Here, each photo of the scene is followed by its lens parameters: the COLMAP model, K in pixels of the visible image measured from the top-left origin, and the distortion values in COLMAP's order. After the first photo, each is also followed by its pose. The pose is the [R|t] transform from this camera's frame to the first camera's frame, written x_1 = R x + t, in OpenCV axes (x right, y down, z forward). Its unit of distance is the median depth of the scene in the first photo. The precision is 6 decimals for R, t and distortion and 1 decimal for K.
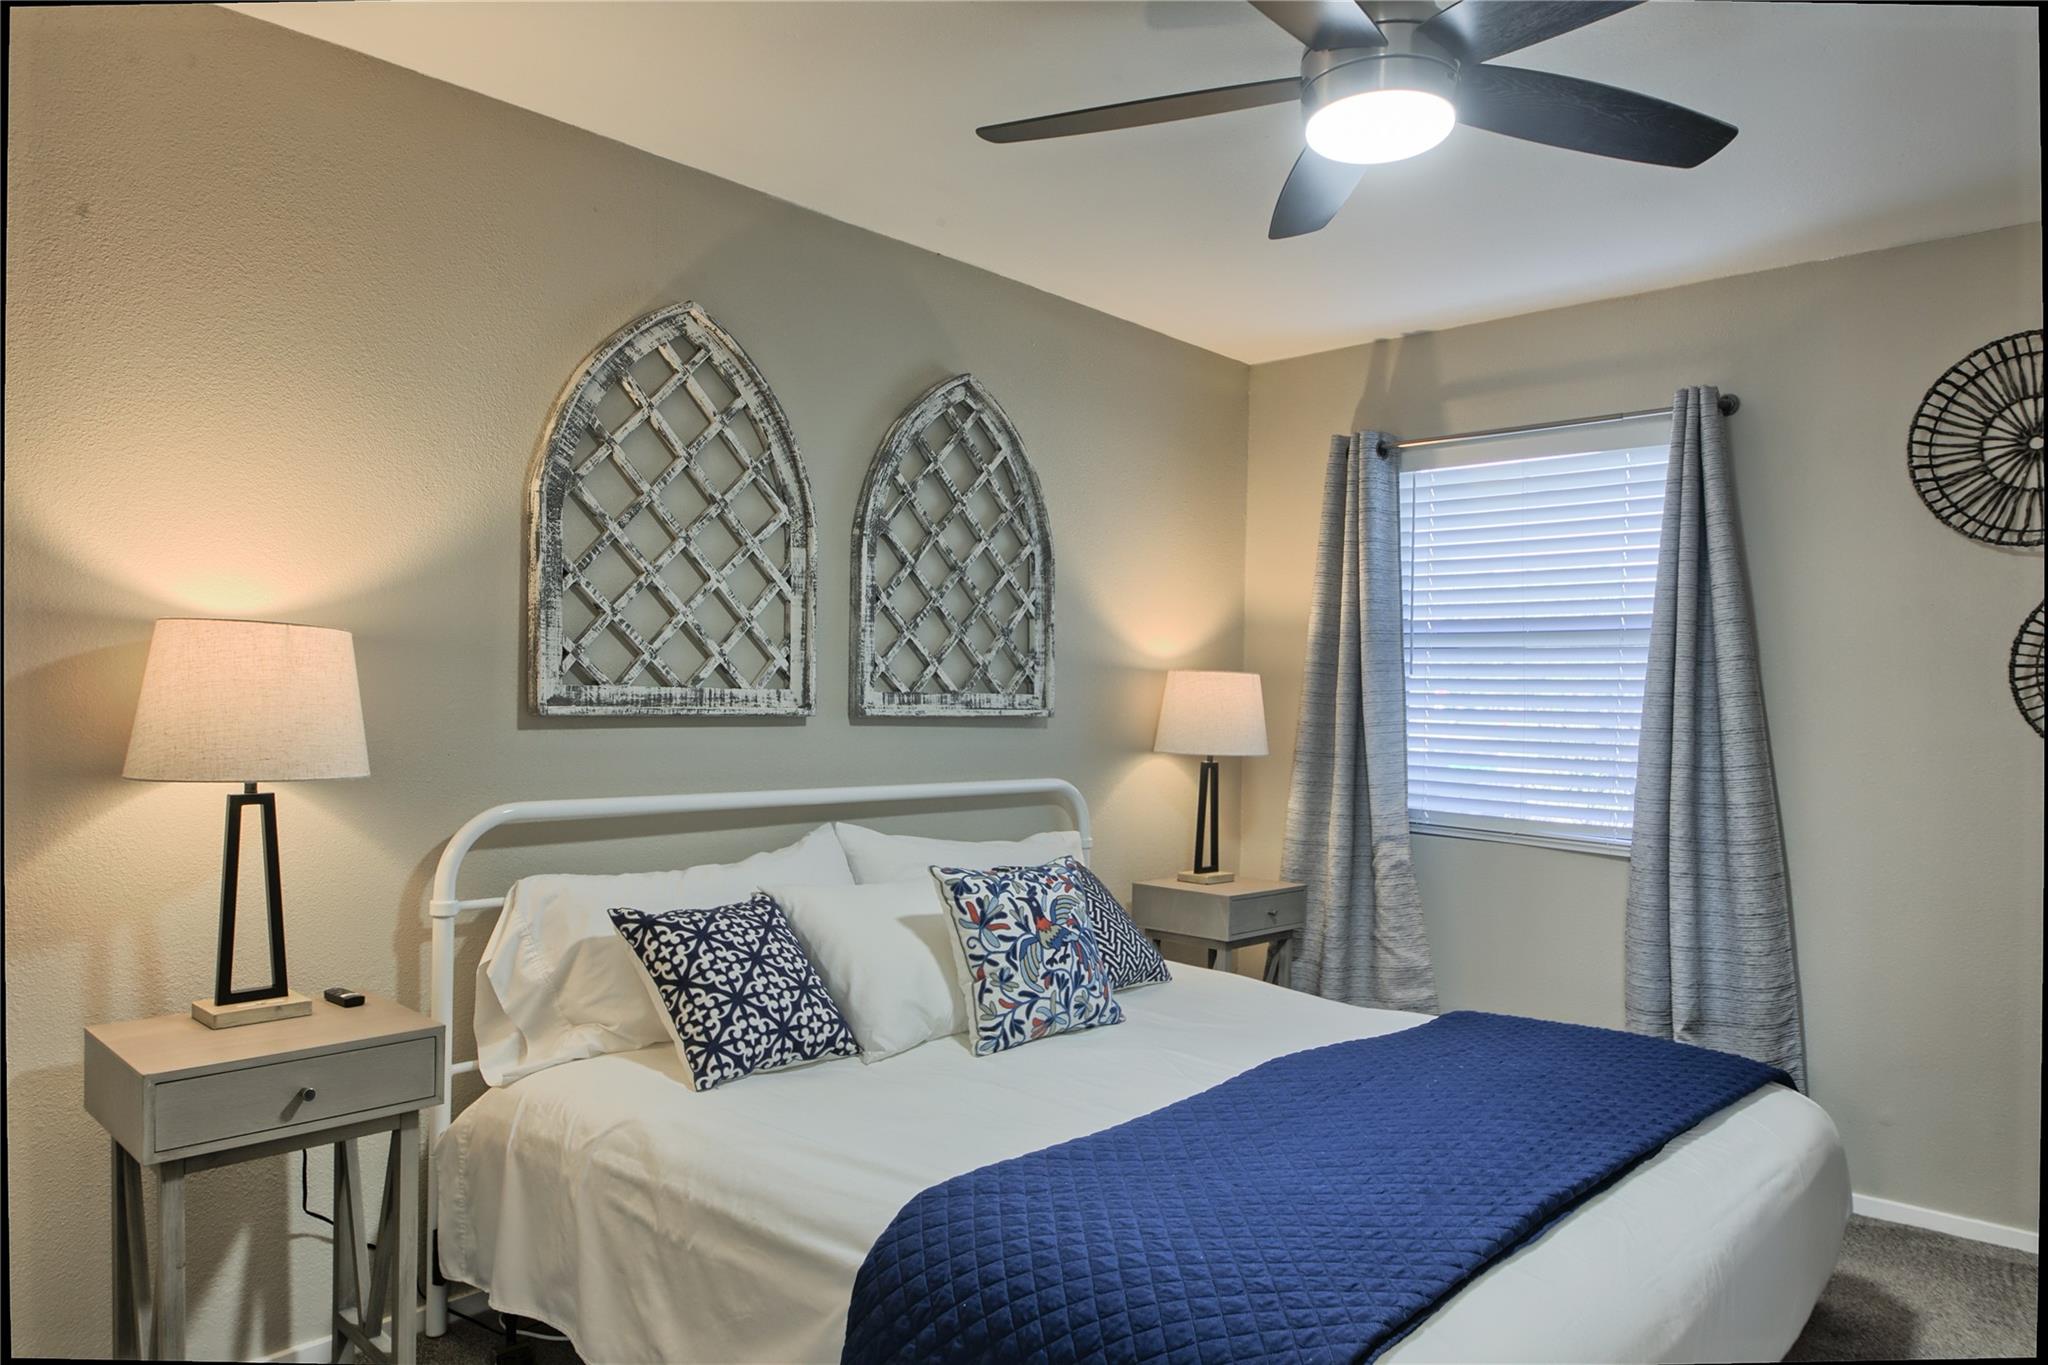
lens RADIAL K [[1493.1, 0, 881.1], [0, 1493.1, 706.5], [0, 0, 1]] dist [-0.003784, -0.000710]
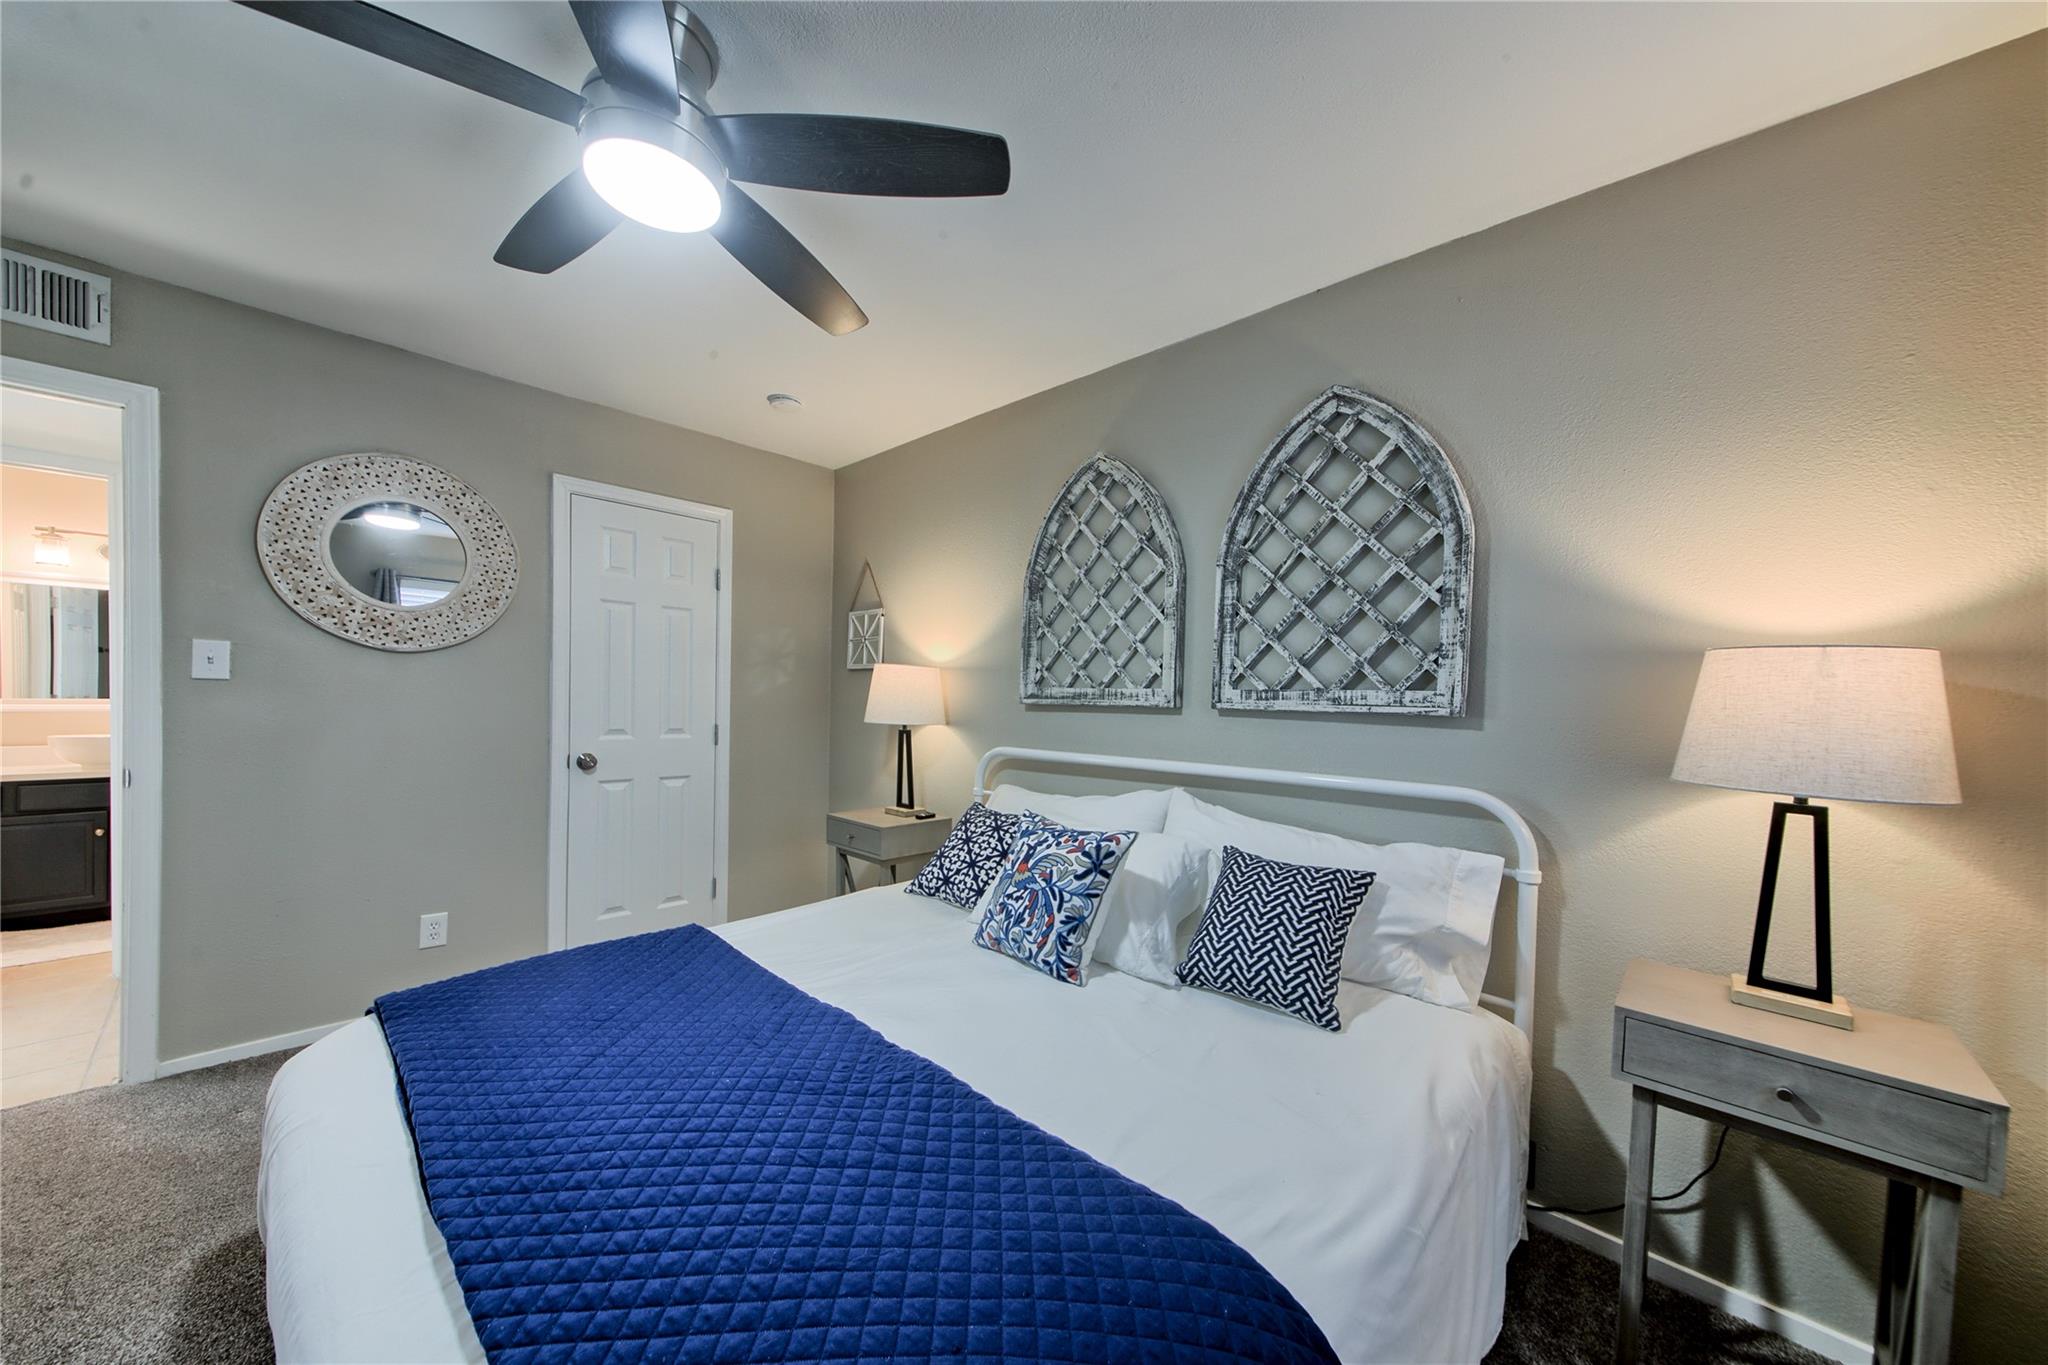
lens RADIAL K [[705.5, 0, 1019.3], [0, 705.5, 707.9], [0, 0, 1]] dist [-0.000716, -0.000110]
pose [[0.026760, -0.009996, -0.999592, 0.581888], [-0.040314, 0.999126, -0.011071, 0.019023], [0.998829, 0.040594, 0.026333, 0.825554]]
